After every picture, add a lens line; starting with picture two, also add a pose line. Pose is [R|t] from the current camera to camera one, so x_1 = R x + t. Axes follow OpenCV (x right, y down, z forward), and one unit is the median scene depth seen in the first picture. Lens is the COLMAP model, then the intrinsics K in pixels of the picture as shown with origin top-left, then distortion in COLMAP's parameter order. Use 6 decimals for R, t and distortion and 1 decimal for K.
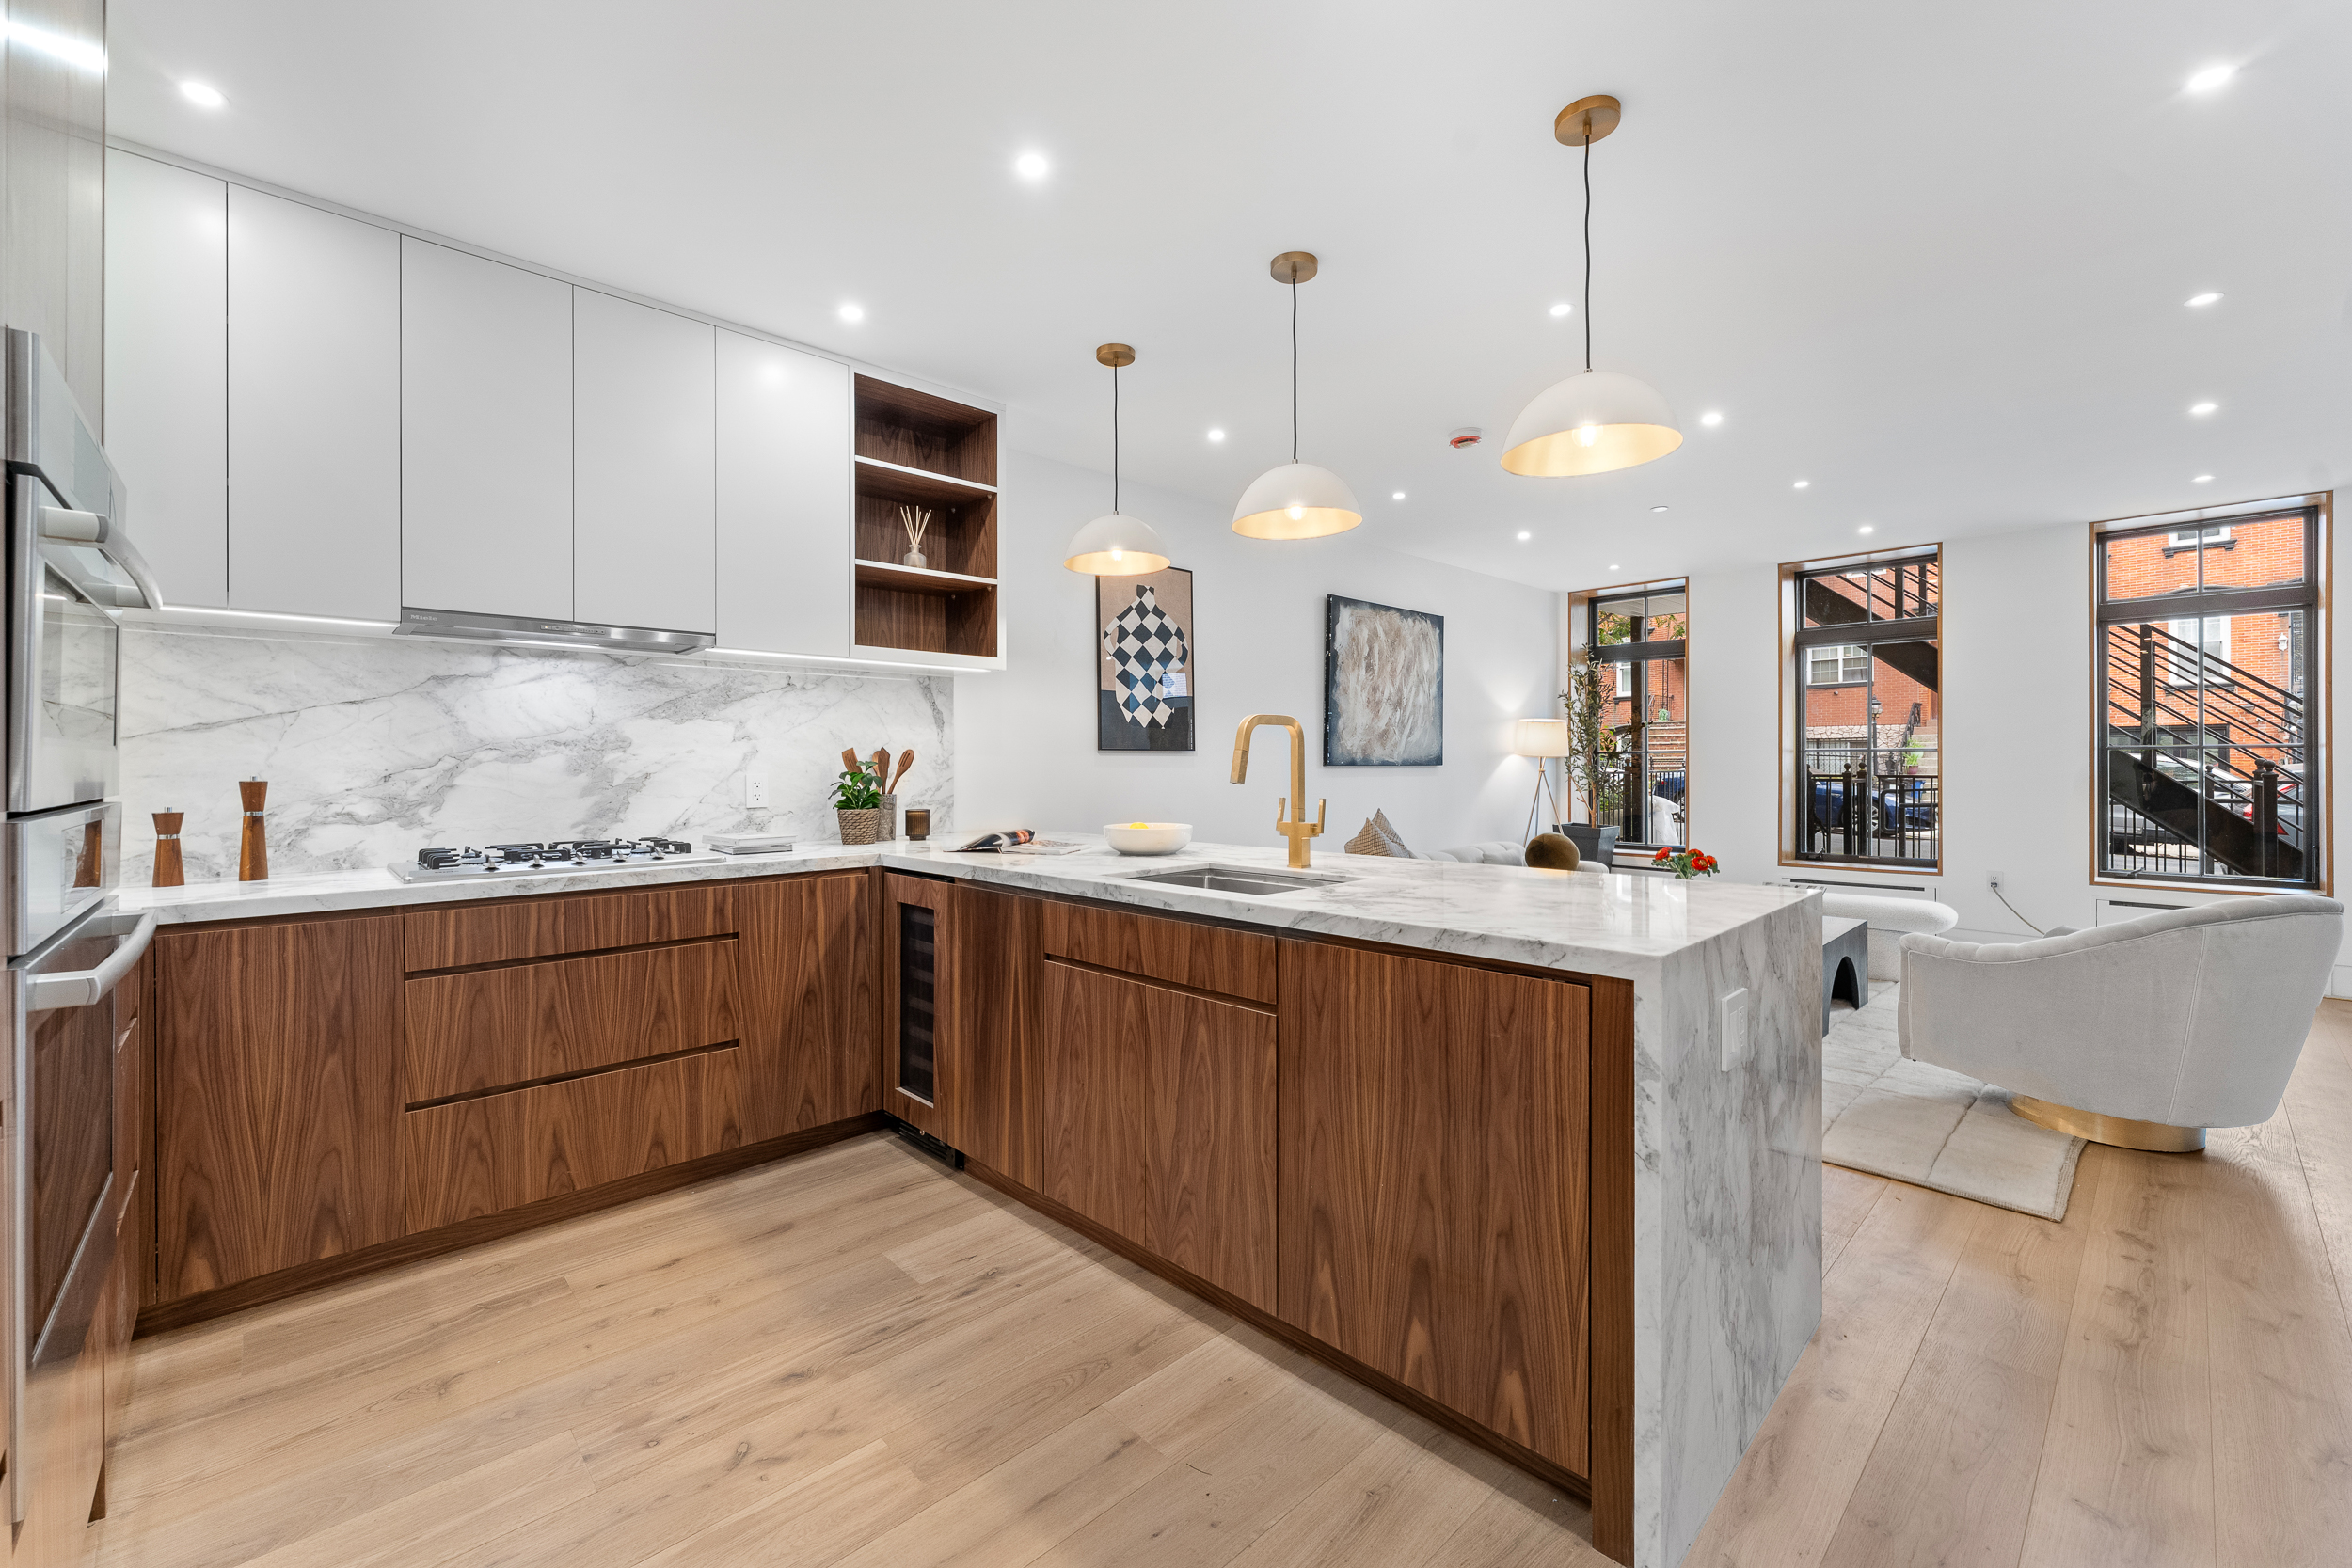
lens RADIAL K [[951.4, 0, 1172.1], [0, 951.4, 769.1], [0, 0, 1]] dist [-0.002210, -0.000859]
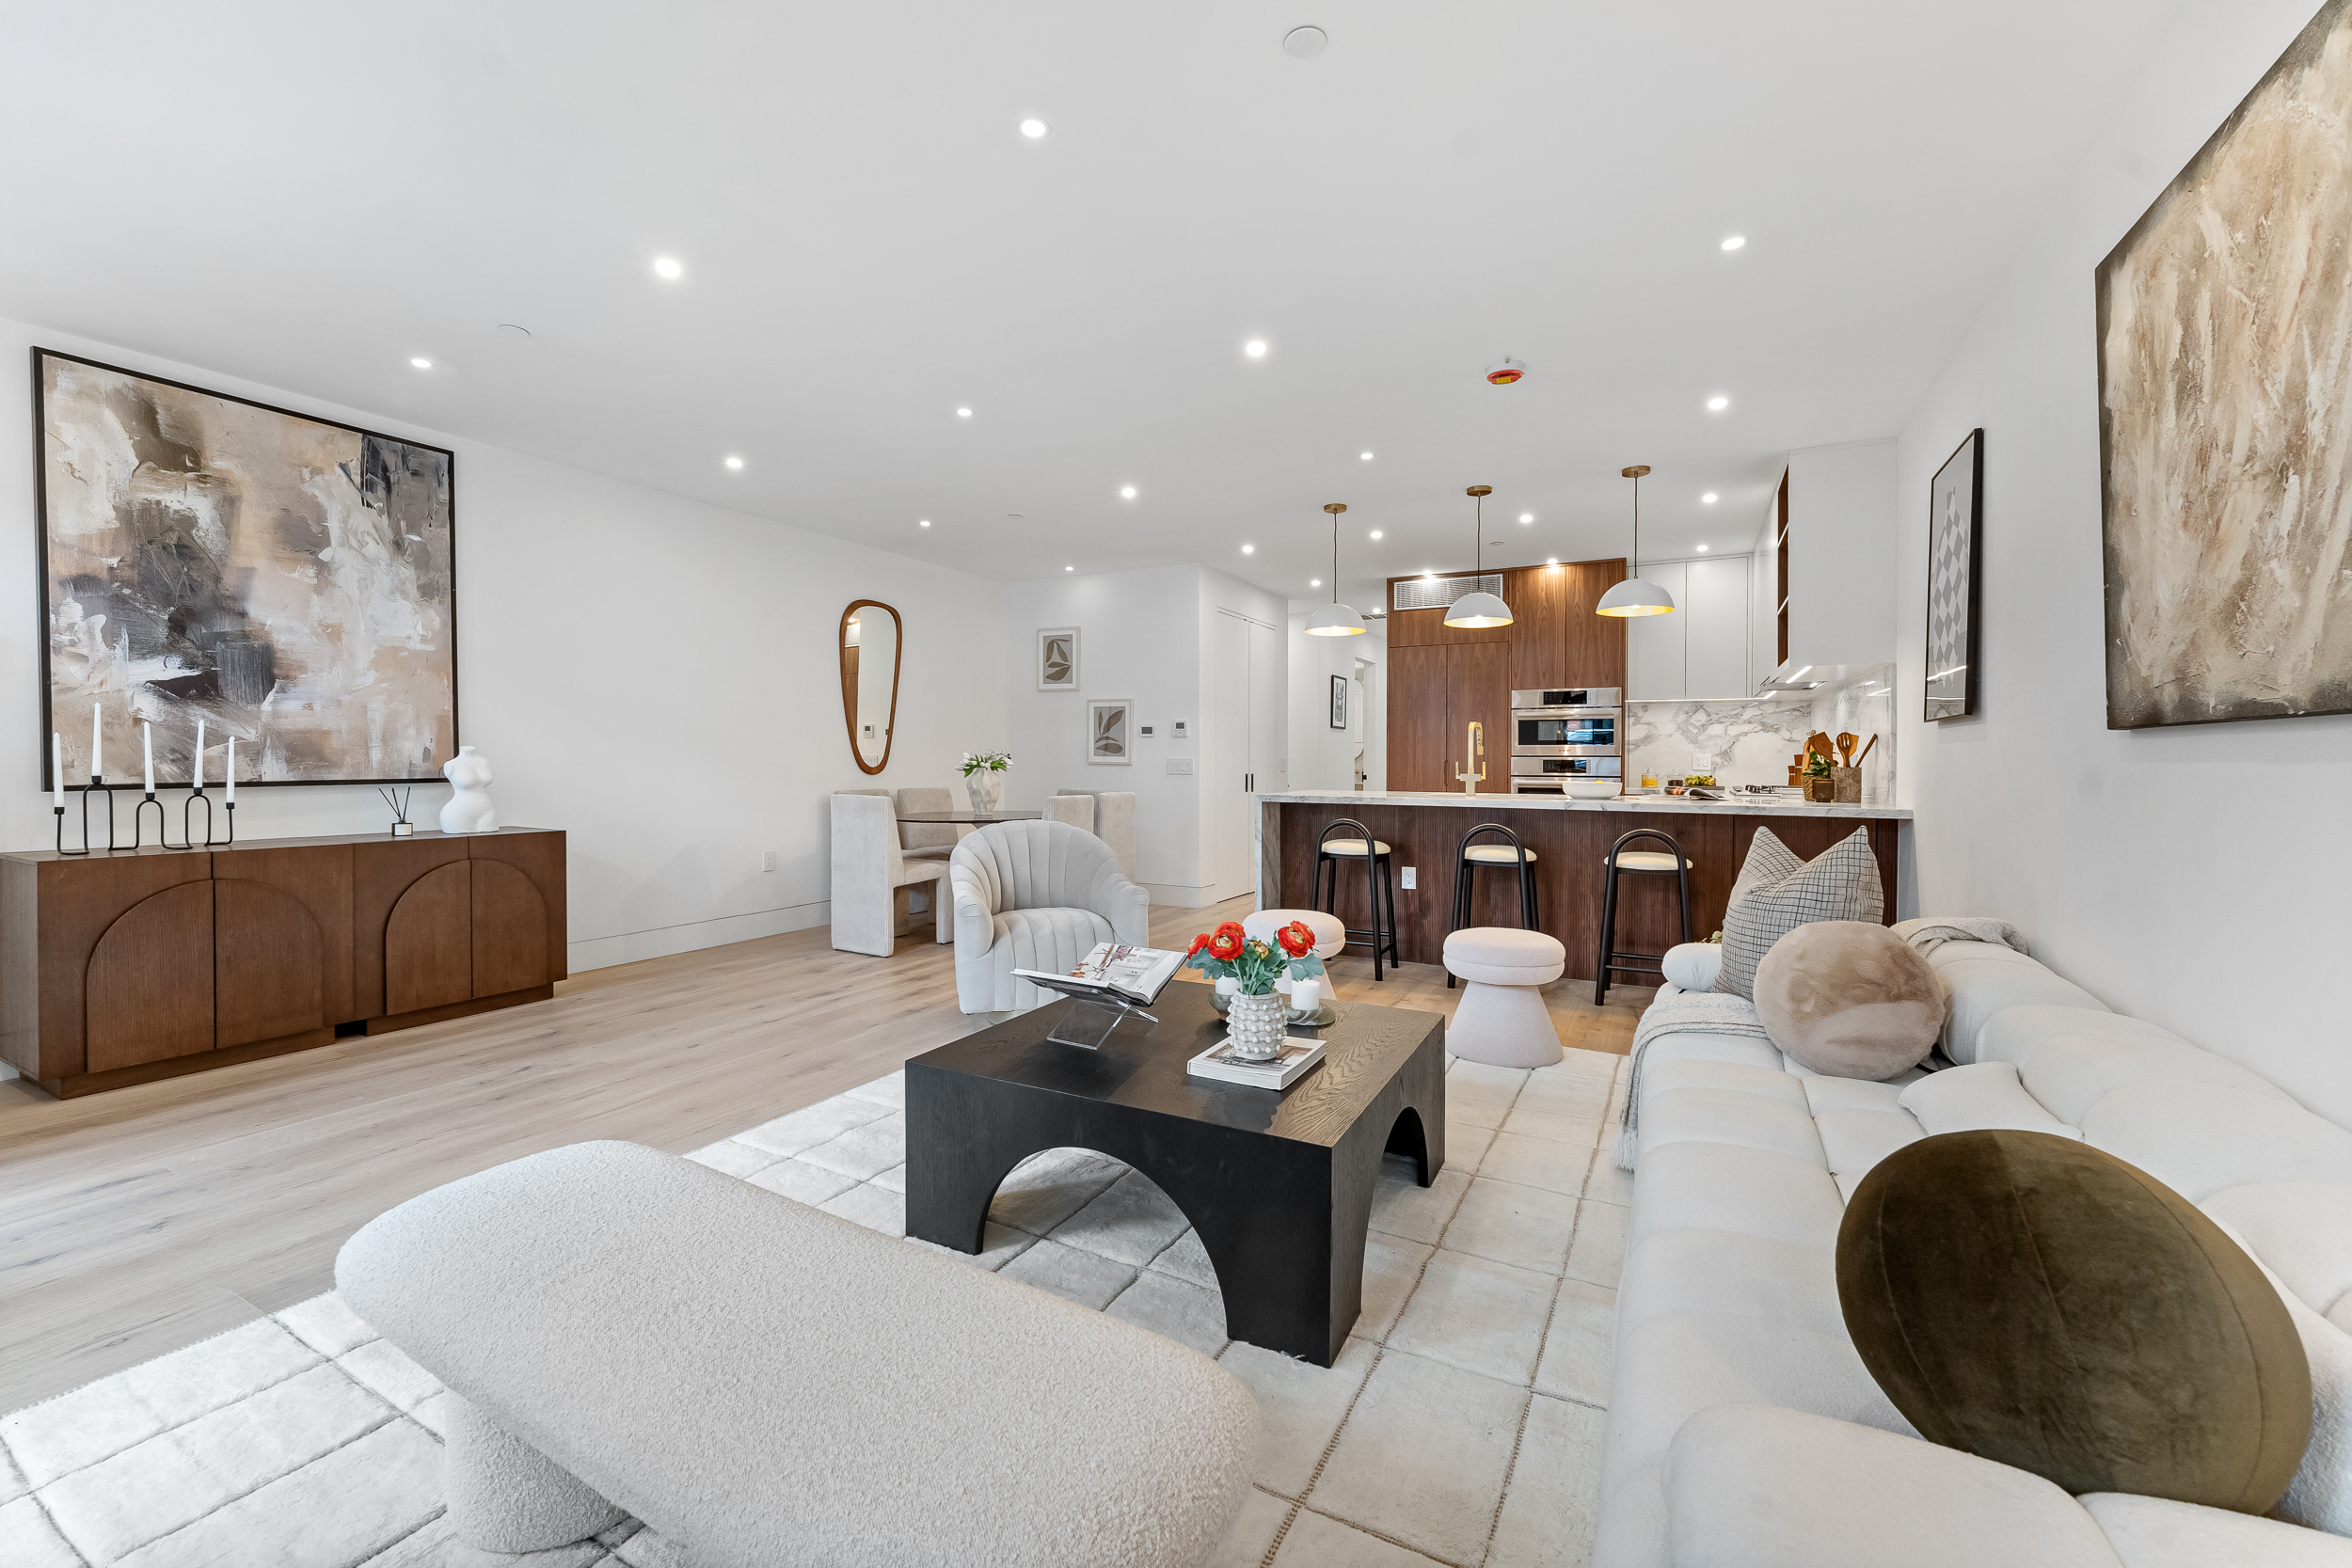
lens RADIAL K [[951.4, 0, 1166.4], [0, 951.4, 772.3], [0, 0, 1]] dist [-0.002210, -0.000859]
pose [[-0.949177, 0.000642, -0.314744, 0.586109], [-0.006030, 0.999777, 0.020226, 0.007168], [0.314686, 0.021096, -0.948961, 1.155245]]
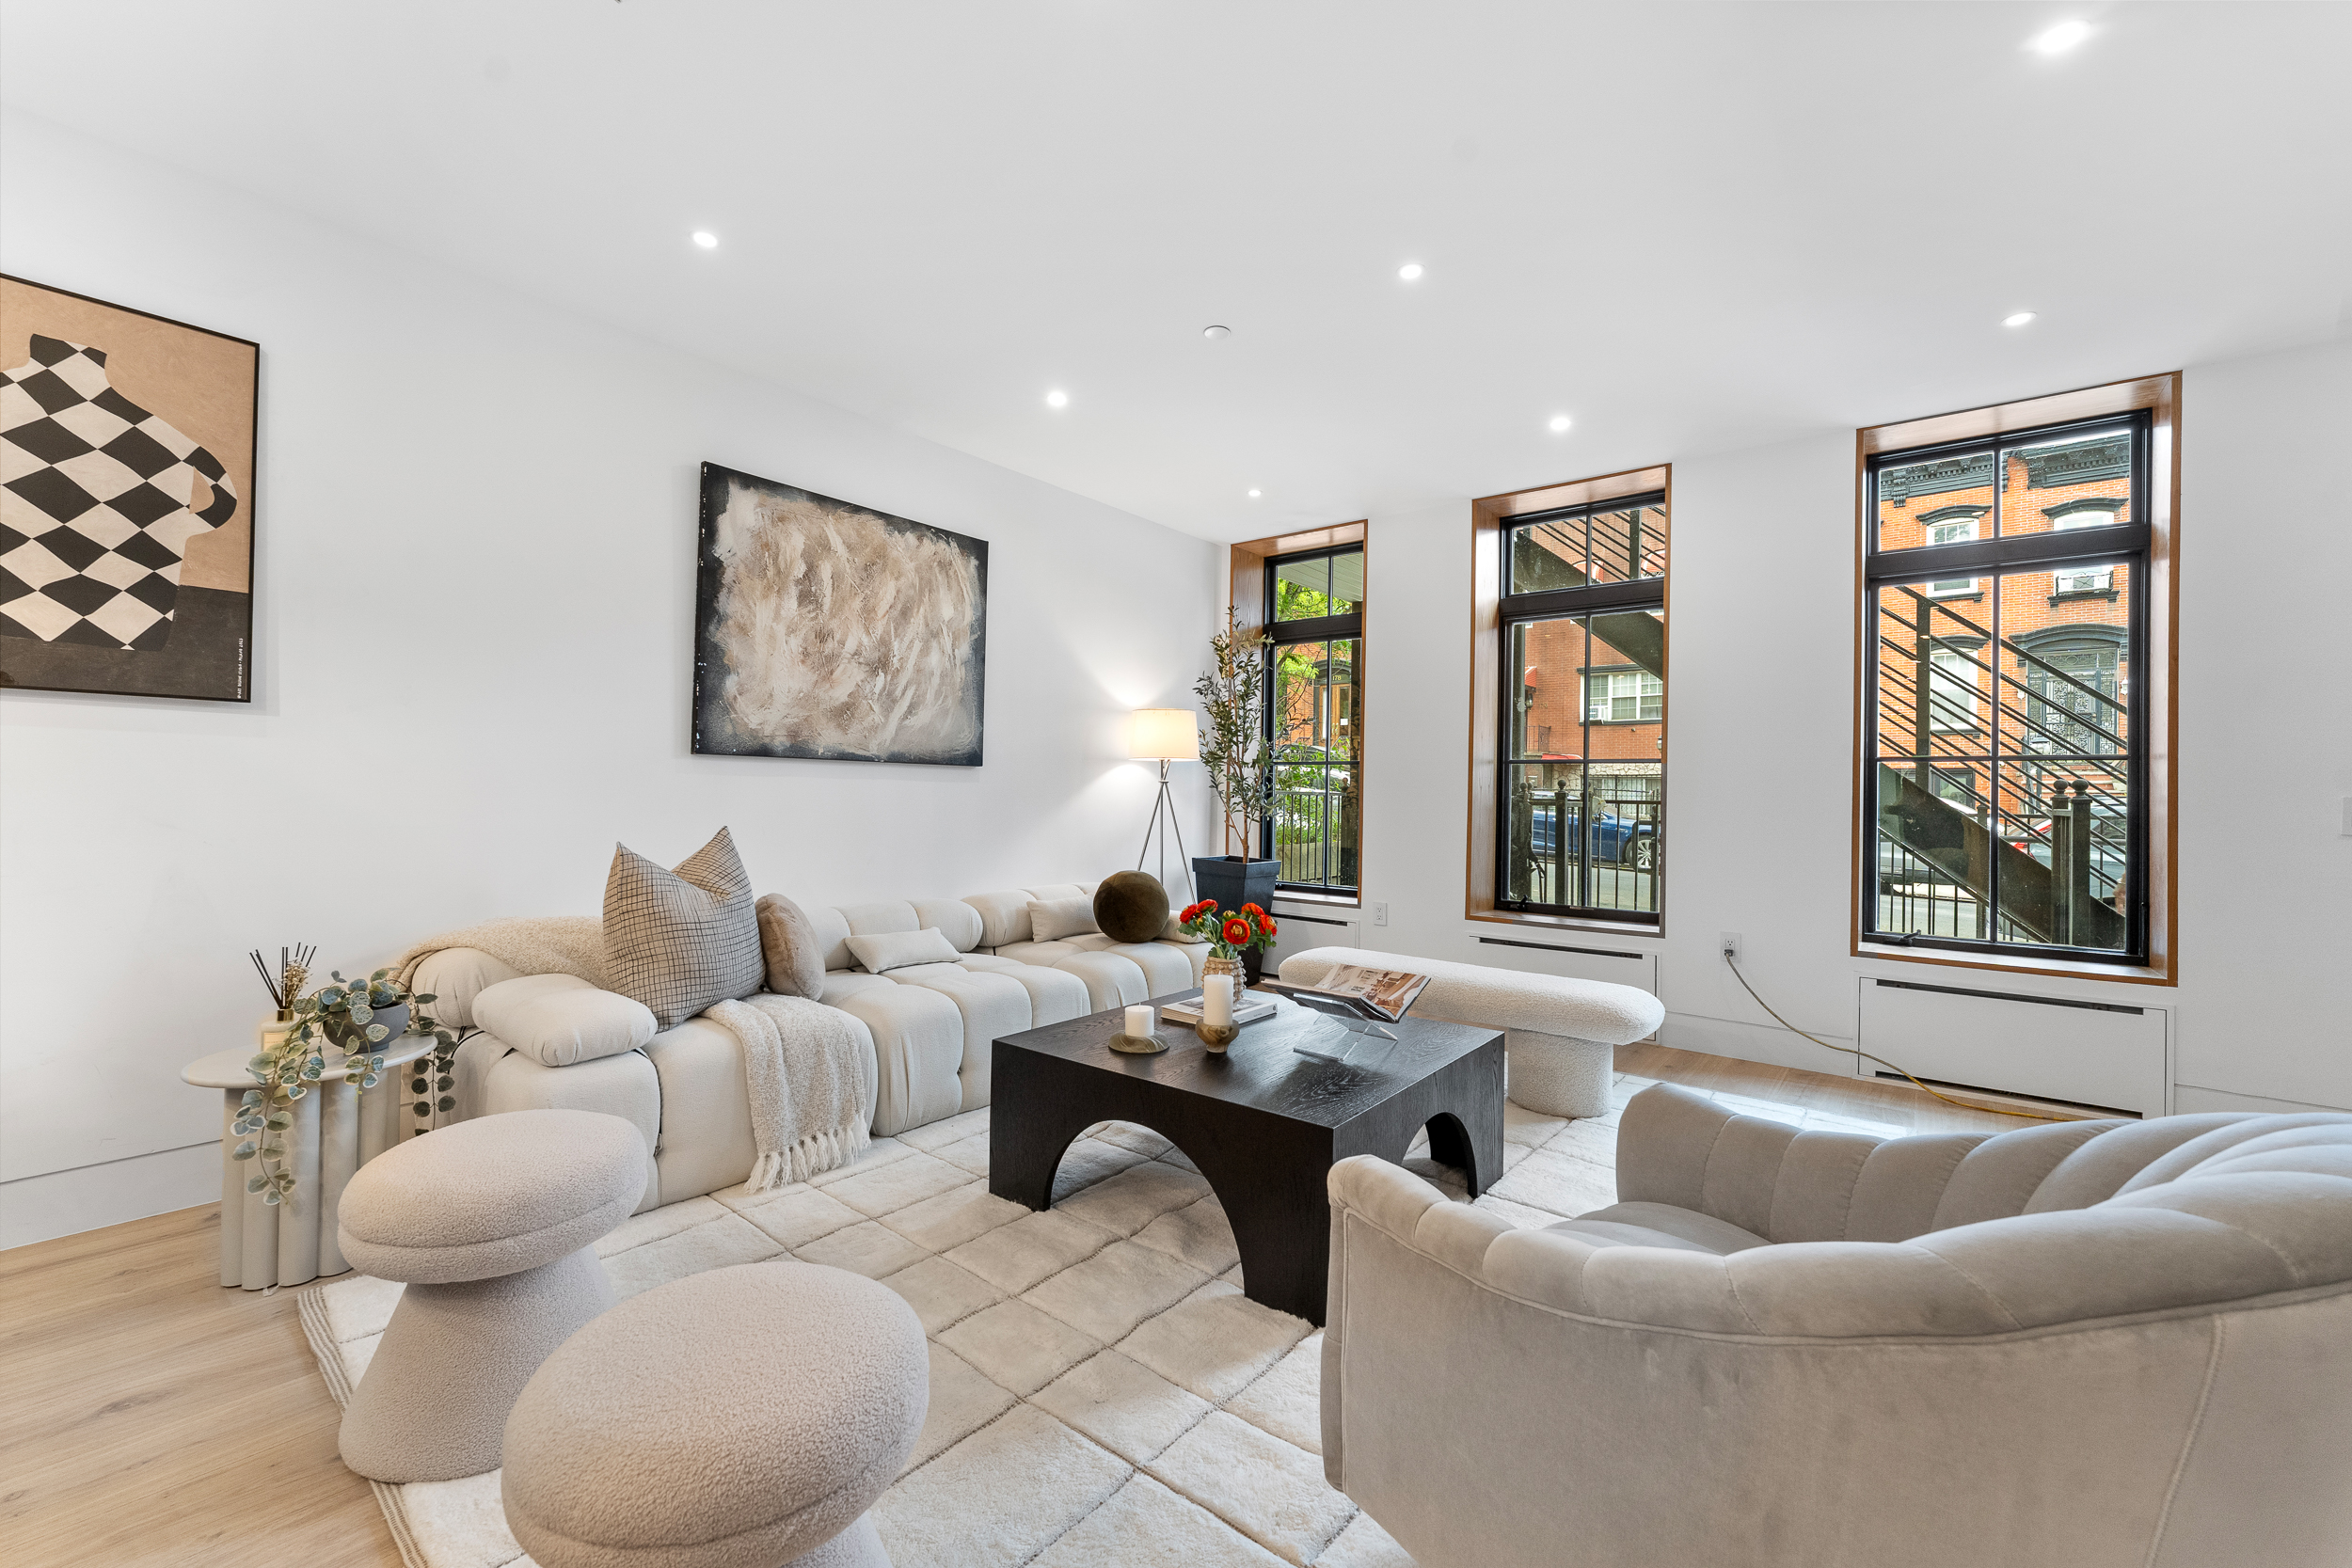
lens RADIAL K [[951.4, 0, 1166.6], [0, 951.4, 784.4], [0, 0, 1]] dist [-0.002210, -0.000859]
pose [[0.989801, 0.022944, 0.140598, 0.344669], [-0.021120, 0.999672, -0.014457, 0.016697], [-0.140884, 0.011340, 0.989961, 0.353848]]
